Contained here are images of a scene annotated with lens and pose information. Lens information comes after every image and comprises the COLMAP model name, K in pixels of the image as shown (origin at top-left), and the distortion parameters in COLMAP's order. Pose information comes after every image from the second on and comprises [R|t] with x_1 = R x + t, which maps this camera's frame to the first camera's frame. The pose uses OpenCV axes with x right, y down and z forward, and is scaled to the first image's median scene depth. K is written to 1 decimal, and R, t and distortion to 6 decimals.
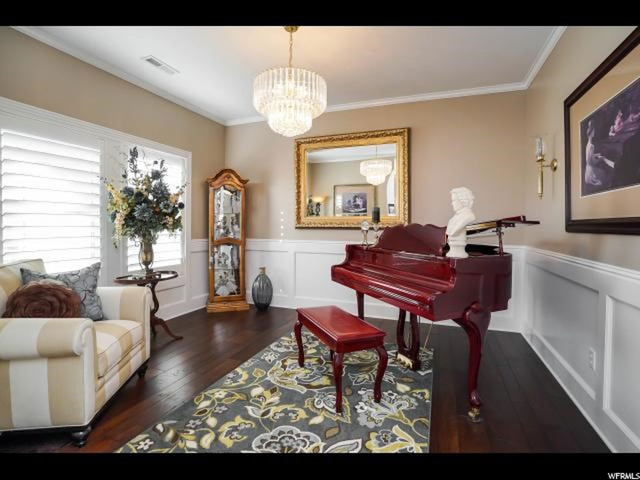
lens RADIAL K [[311.5, 0, 319.9], [0, 311.5, 229.0], [0, 0, 1]] dist [-0.030153, 0.001018]
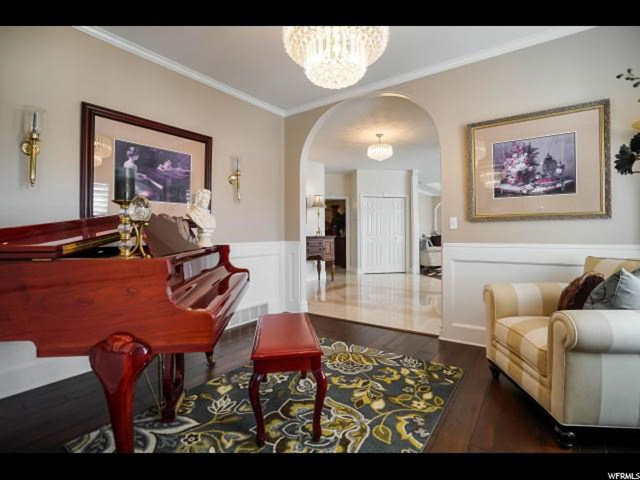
lens RADIAL K [[311.5, 0, 319.9], [0, 311.5, 229.0], [0, 0, 1]] dist [-0.030153, 0.001018]
pose [[-0.968528, 0.006677, 0.248817, -0.276842], [0.006829, 0.999977, -0.000252, 0.022769], [-0.248813, 0.001455, -0.968551, 1.984830]]
